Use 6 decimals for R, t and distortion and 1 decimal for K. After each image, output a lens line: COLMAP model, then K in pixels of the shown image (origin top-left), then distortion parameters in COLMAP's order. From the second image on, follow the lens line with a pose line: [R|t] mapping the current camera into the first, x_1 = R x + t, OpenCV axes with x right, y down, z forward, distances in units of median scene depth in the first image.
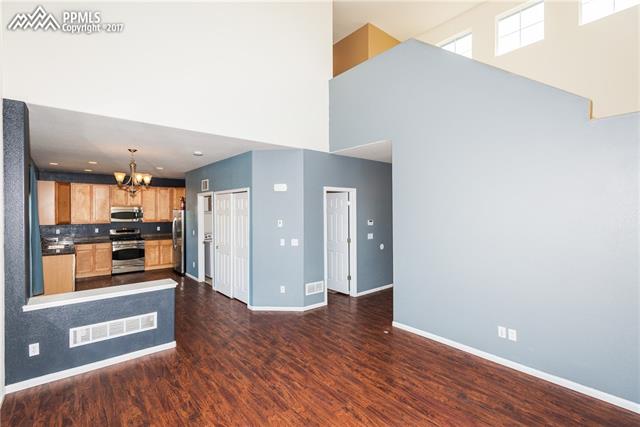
lens RADIAL K [[301.6, 0, 316.9], [0, 301.6, 212.3], [0, 0, 1]] dist [0.006488, 0.000782]
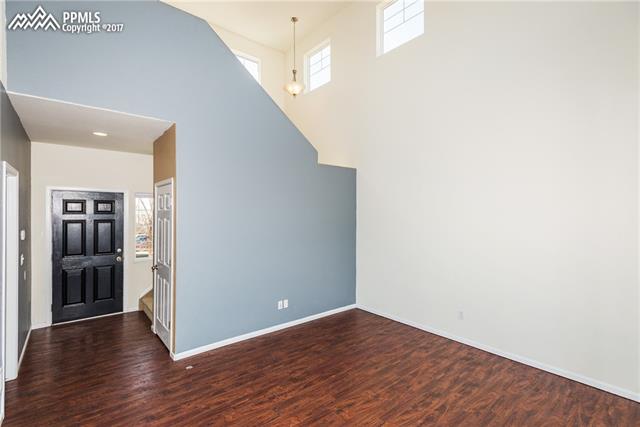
lens RADIAL K [[301.6, 0, 313.4], [0, 301.6, 214.1], [0, 0, 1]] dist [0.006488, 0.000782]
pose [[-0.009485, 0.000799, 0.999955, -0.720910], [0.001994, 0.999998, -0.000780, -0.004339], [-0.999953, 0.001987, -0.009487, 0.865609]]
